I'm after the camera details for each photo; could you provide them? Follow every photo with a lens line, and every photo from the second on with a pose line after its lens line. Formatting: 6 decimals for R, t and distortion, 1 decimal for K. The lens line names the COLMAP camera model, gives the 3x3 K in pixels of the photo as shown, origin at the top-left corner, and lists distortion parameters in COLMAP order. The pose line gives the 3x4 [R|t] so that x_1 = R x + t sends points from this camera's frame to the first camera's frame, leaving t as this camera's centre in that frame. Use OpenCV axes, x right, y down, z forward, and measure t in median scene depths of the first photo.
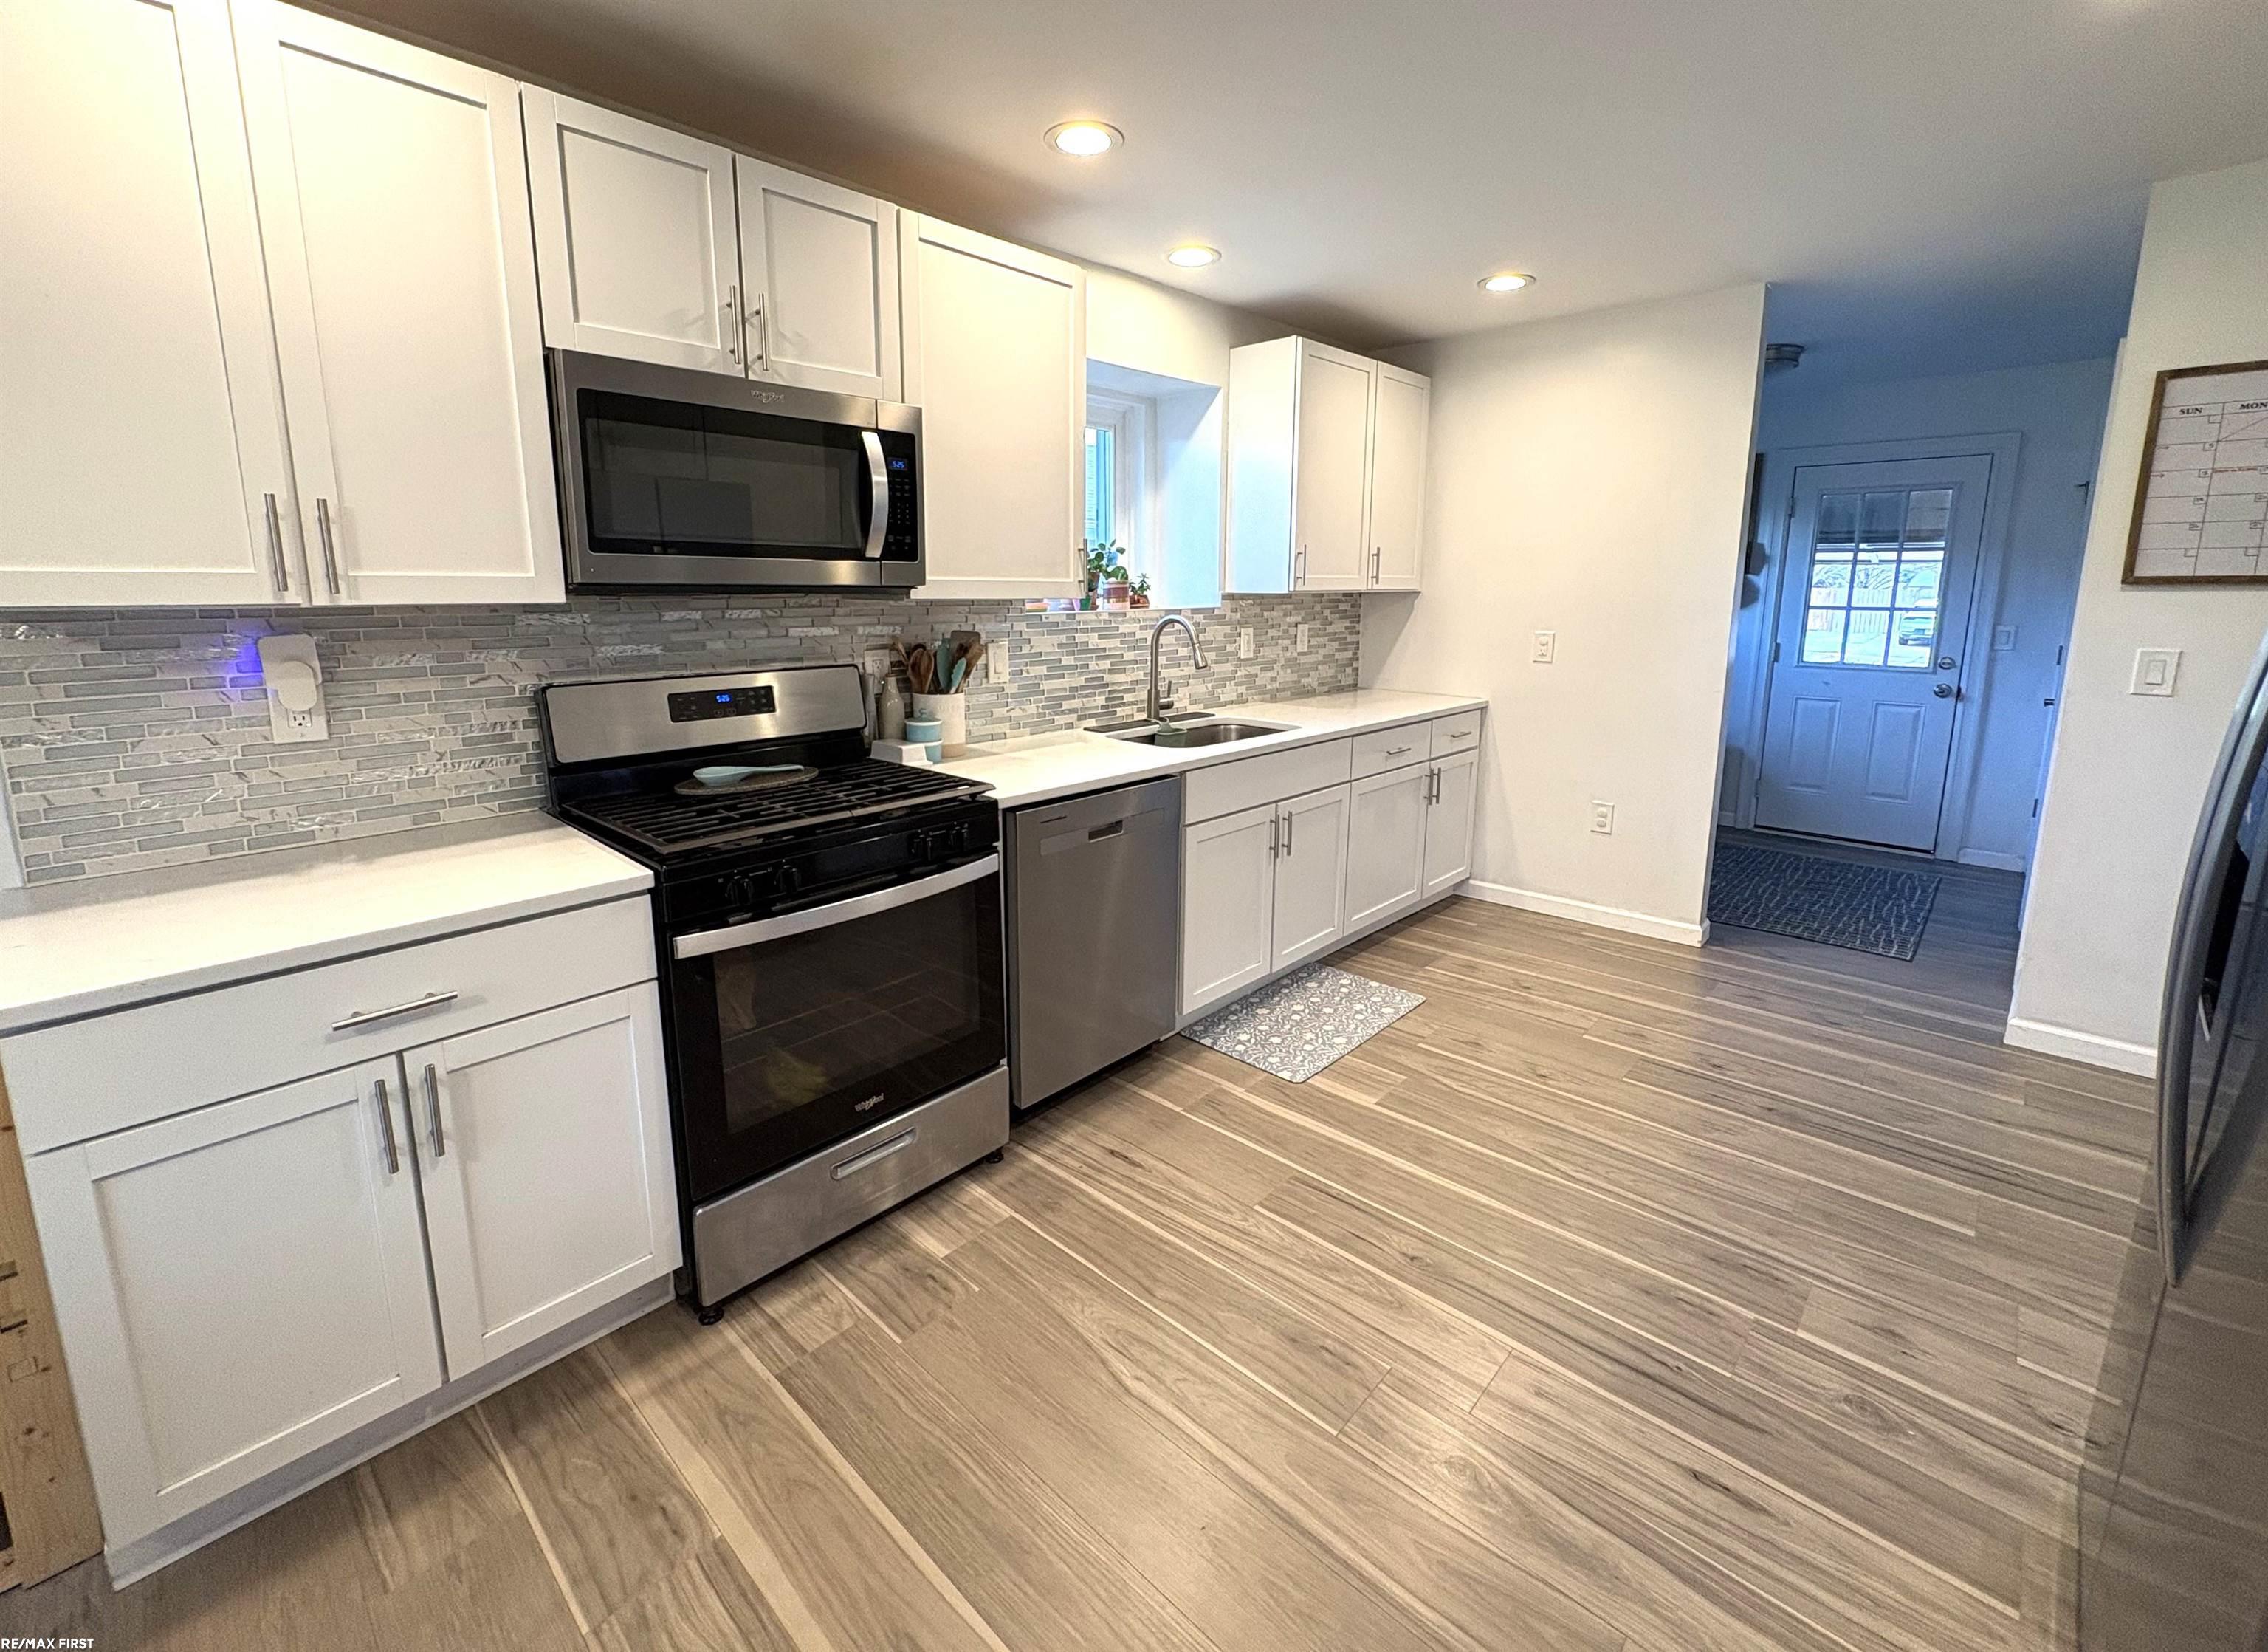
lens RADIAL K [[961.7, 0, 1130.6], [0, 961.7, 747.2], [0, 0, 1]] dist [0.000466, 0.000300]
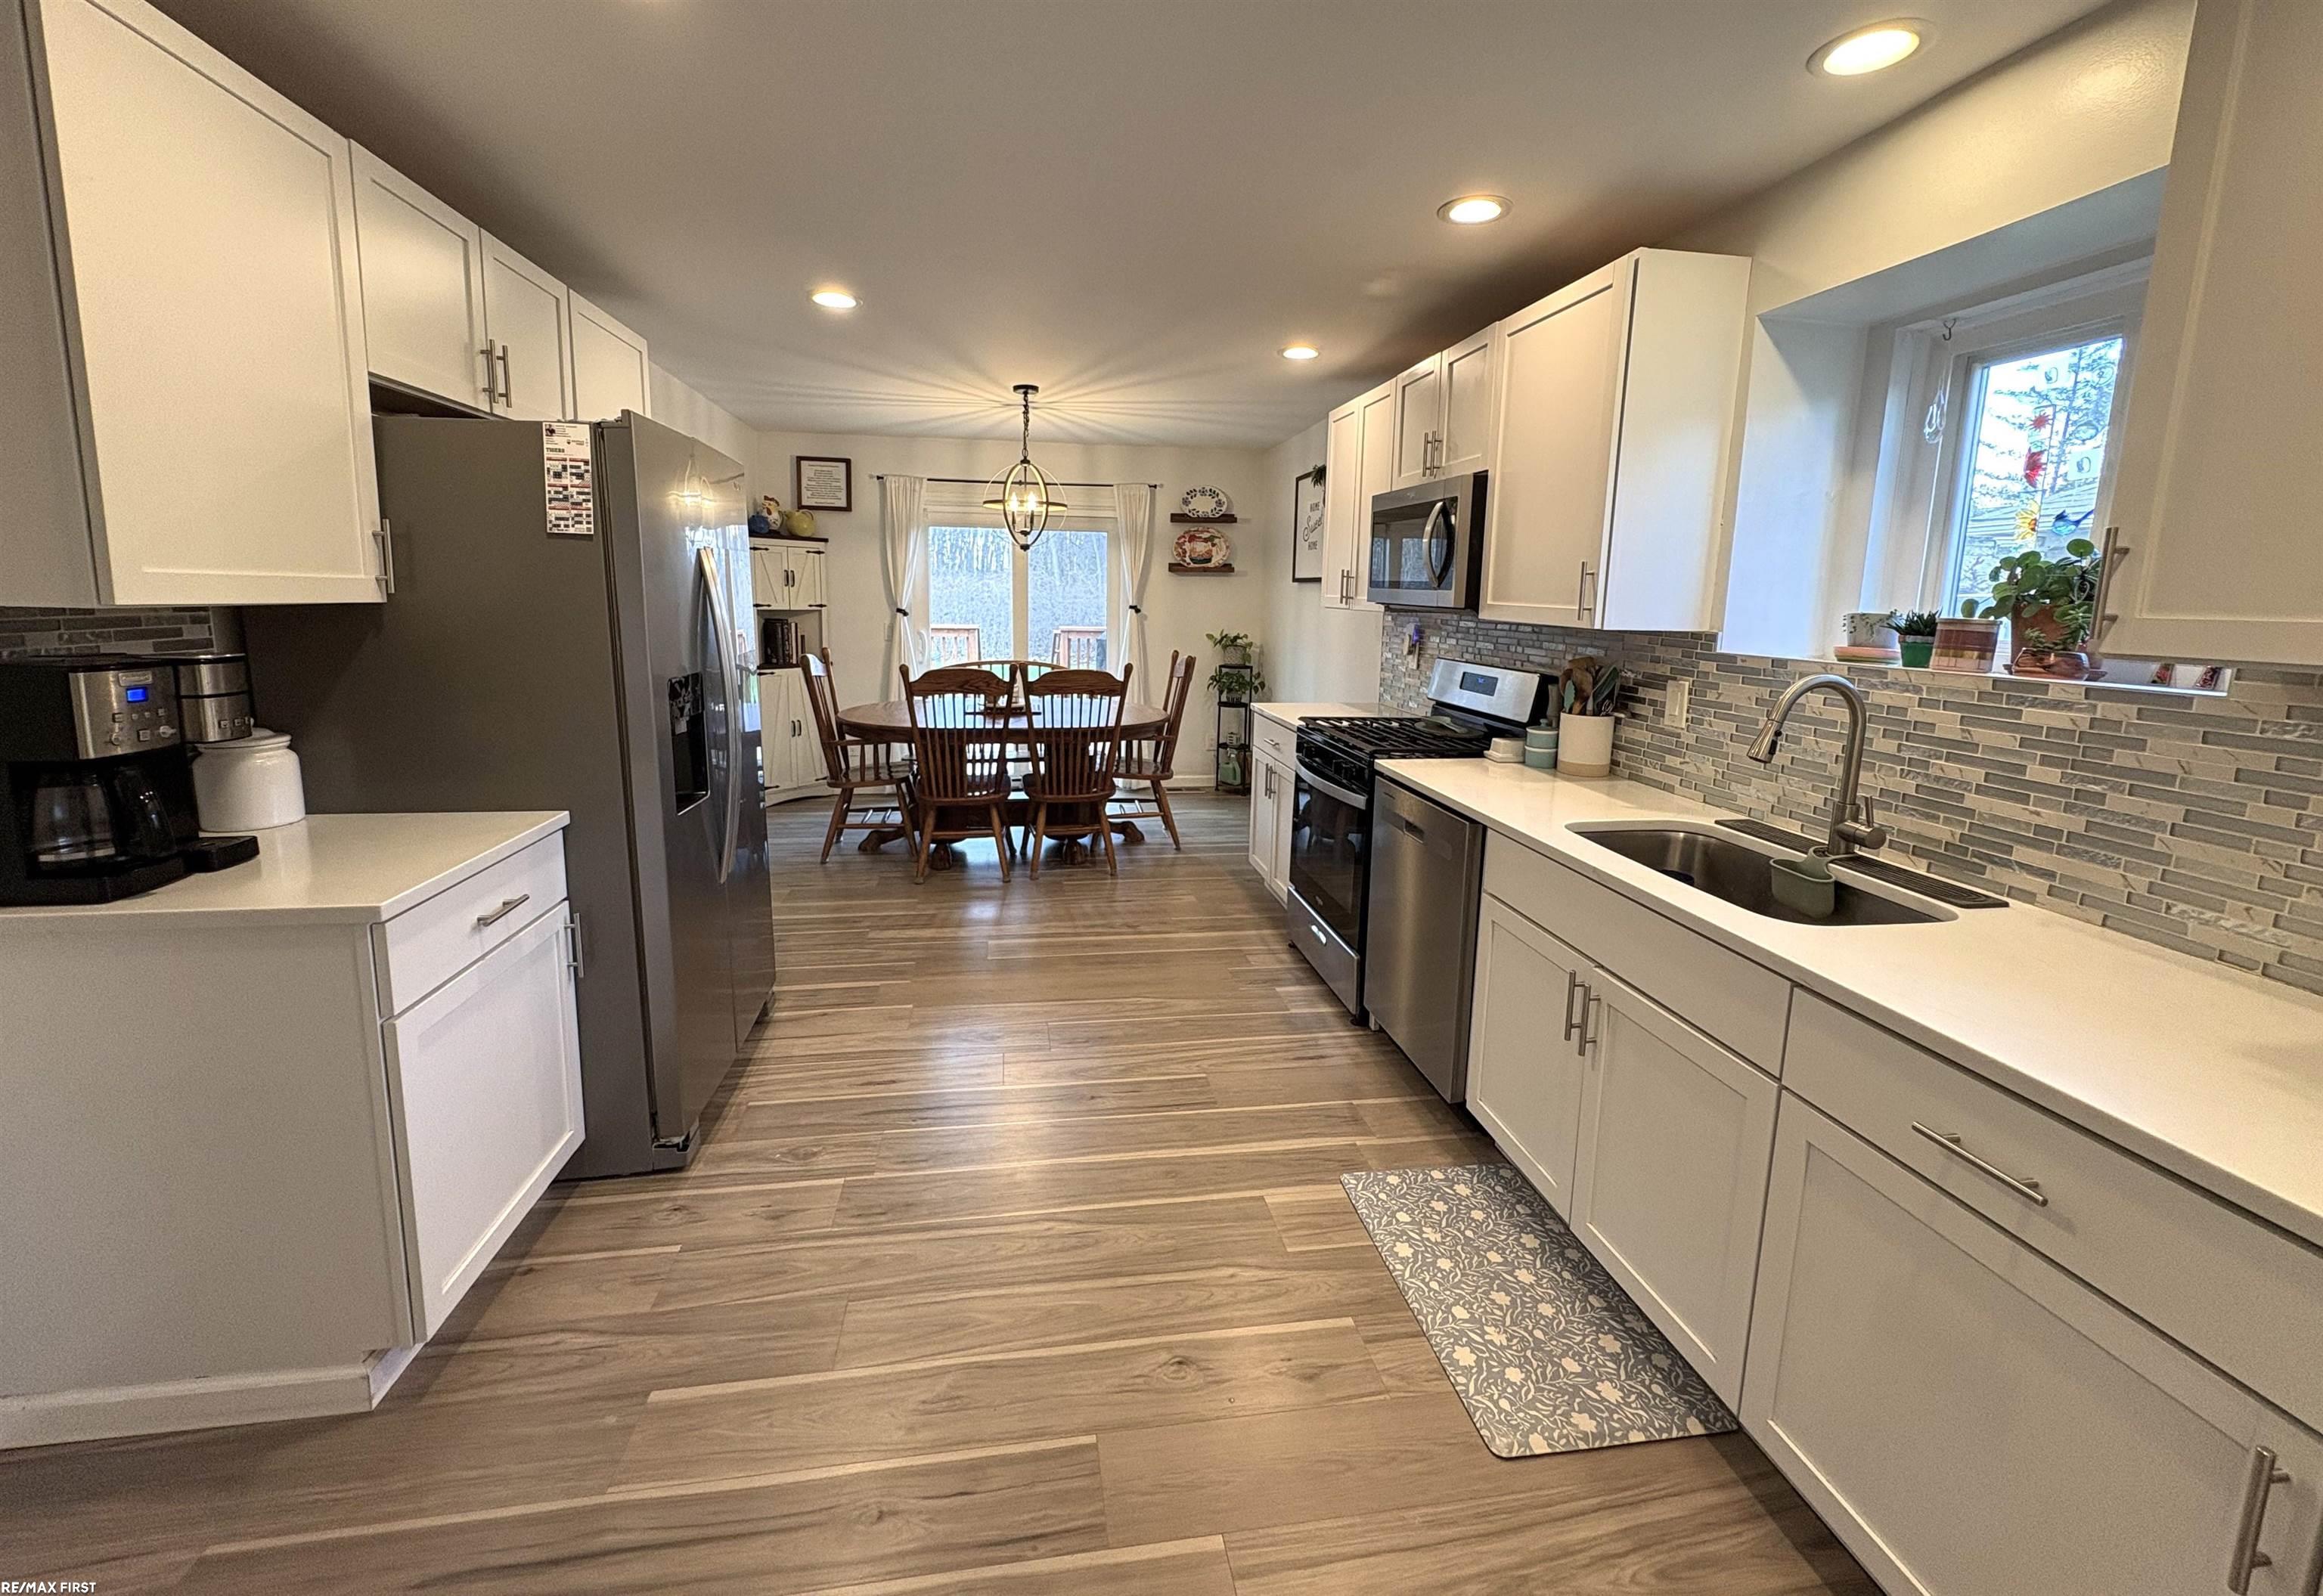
lens RADIAL K [[921.7, 0, 1156.8], [0, 921.7, 727.4], [0, 0, 1]] dist [-0.000337, 0.000195]
pose [[-0.609888, 0.100653, -0.786070, 0.957355], [-0.157864, 0.956592, 0.244970, -0.234807], [0.776605, 0.273496, -0.567524, 1.322812]]
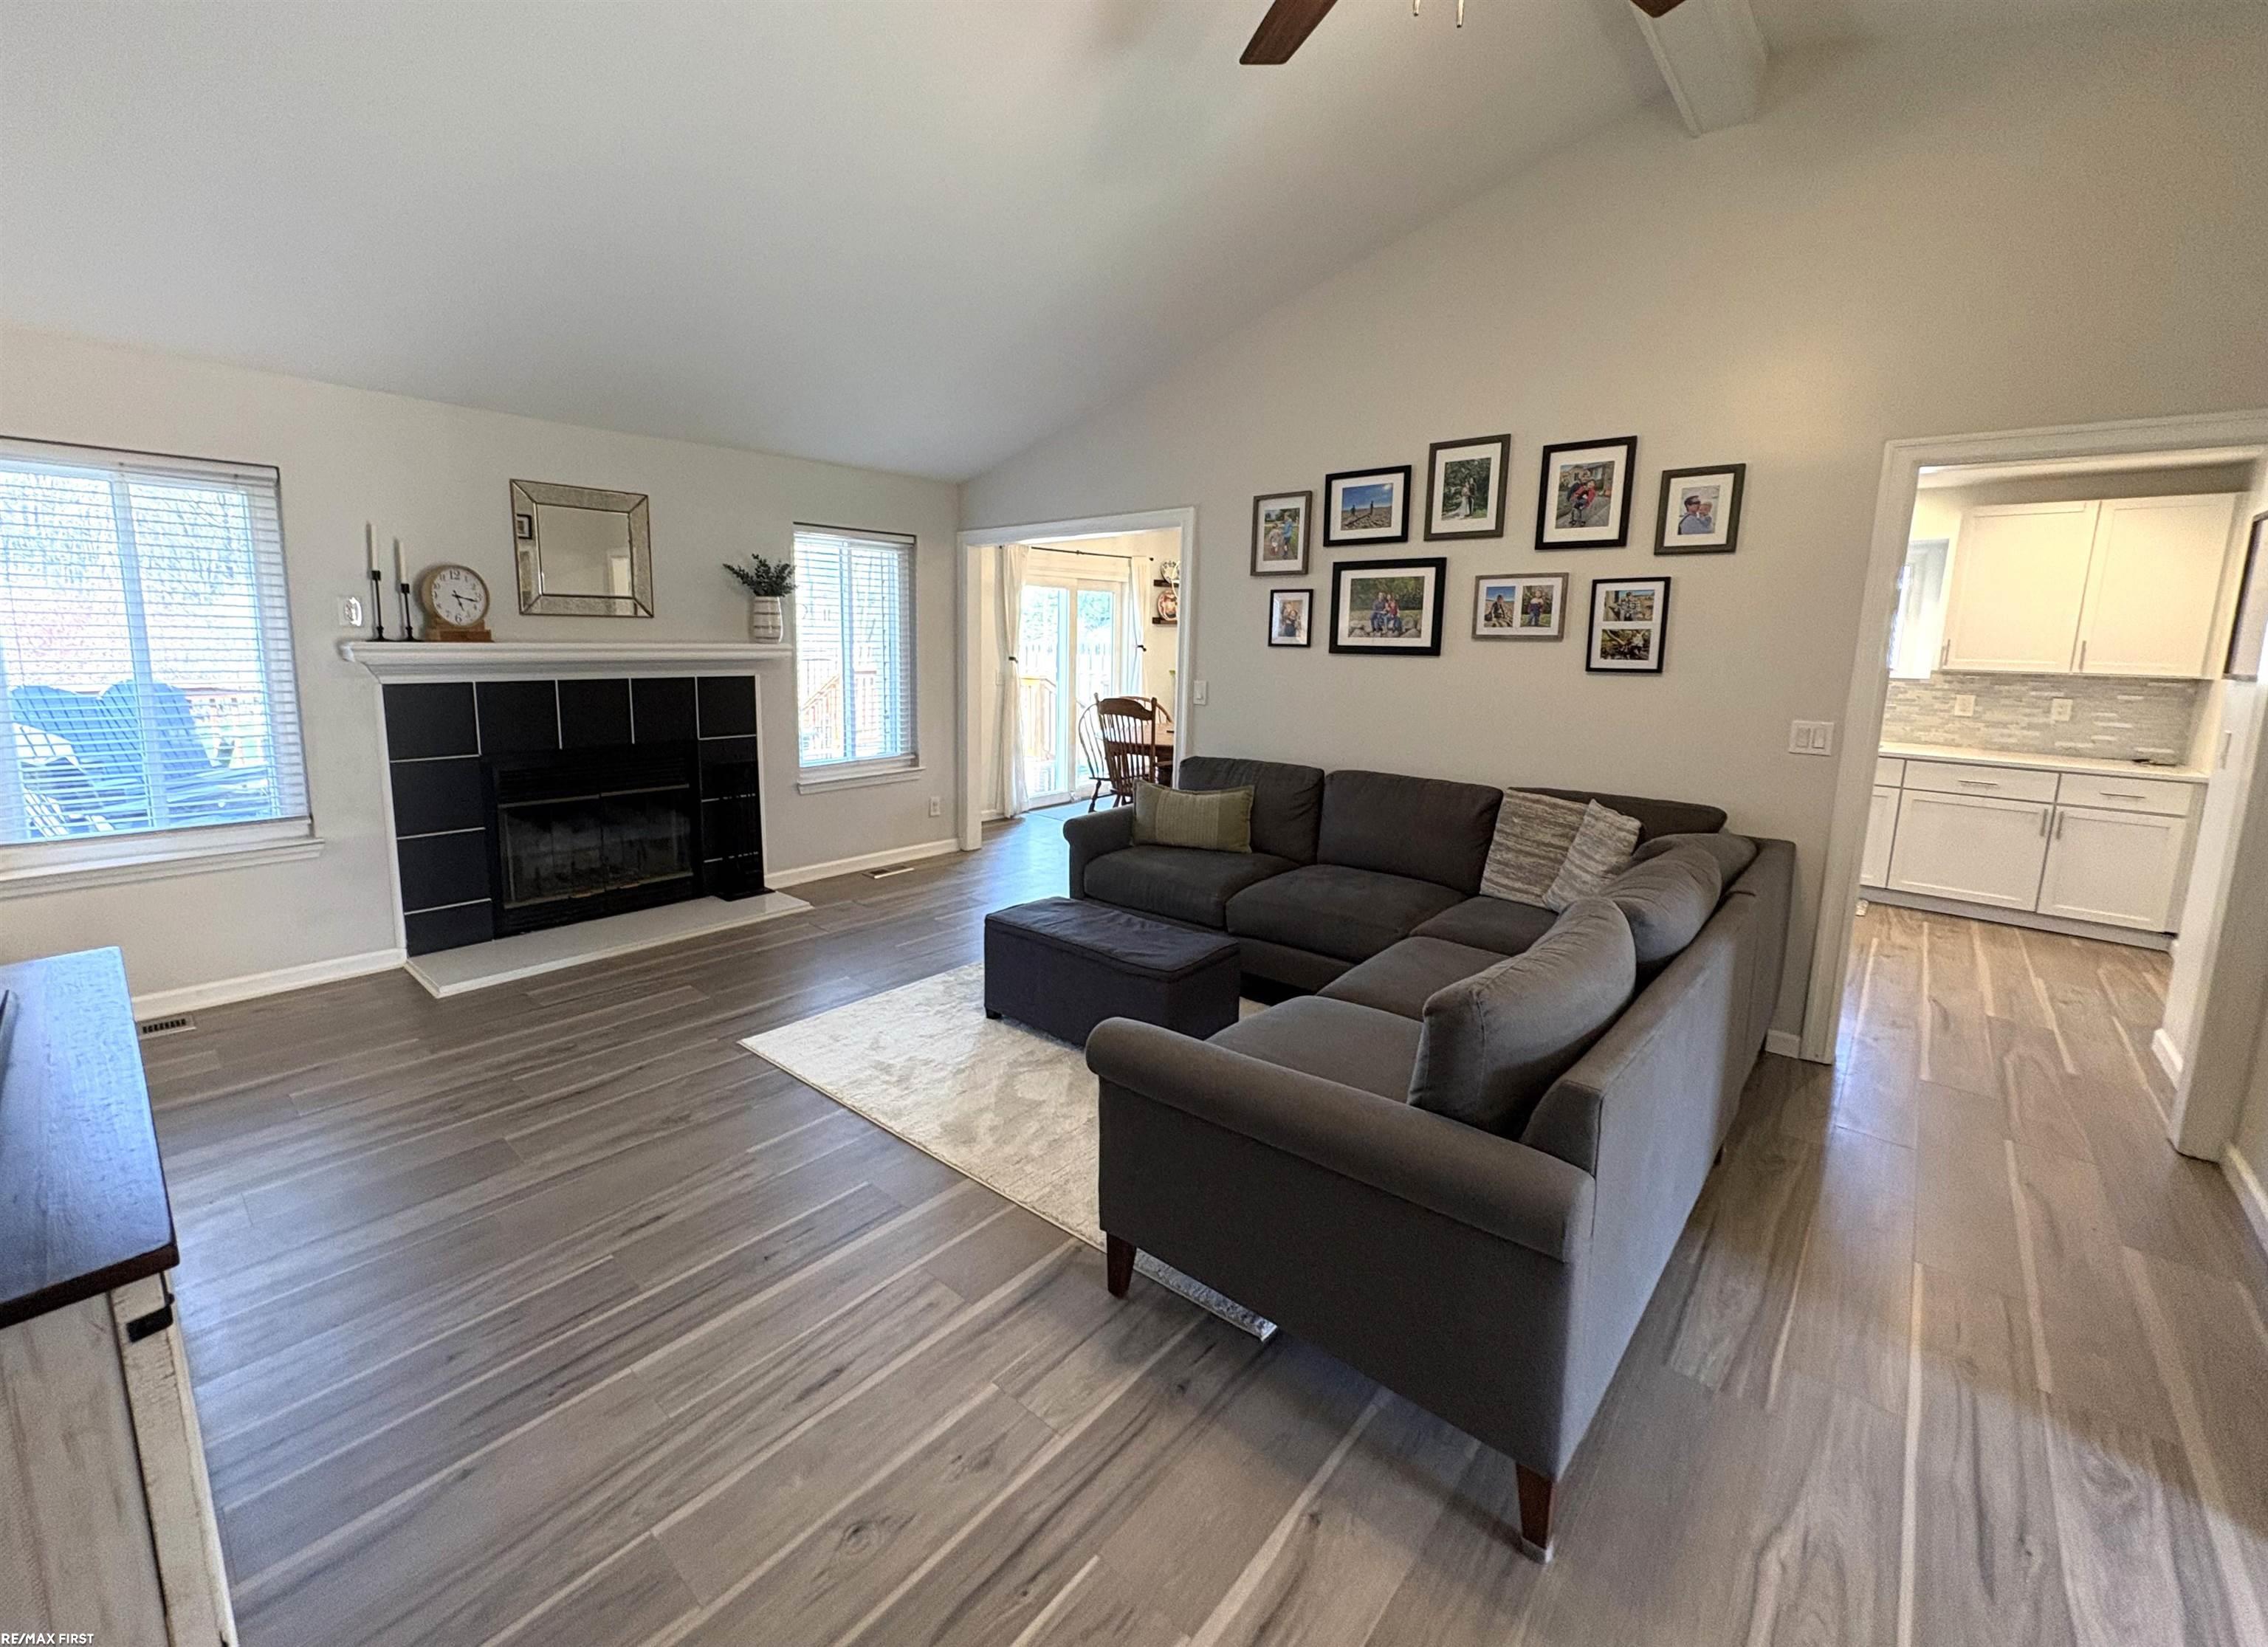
lens RADIAL K [[929.5, 0, 1094.8], [0, 929.5, 766.0], [0, 0, 1]] dist [0.000651, 0.000088]
pose [[0.021613, 0.142234, -0.989597, 2.313562], [-0.190414, 0.972295, 0.135588, 0.060726], [0.981466, 0.185503, 0.048098, -0.511457]]
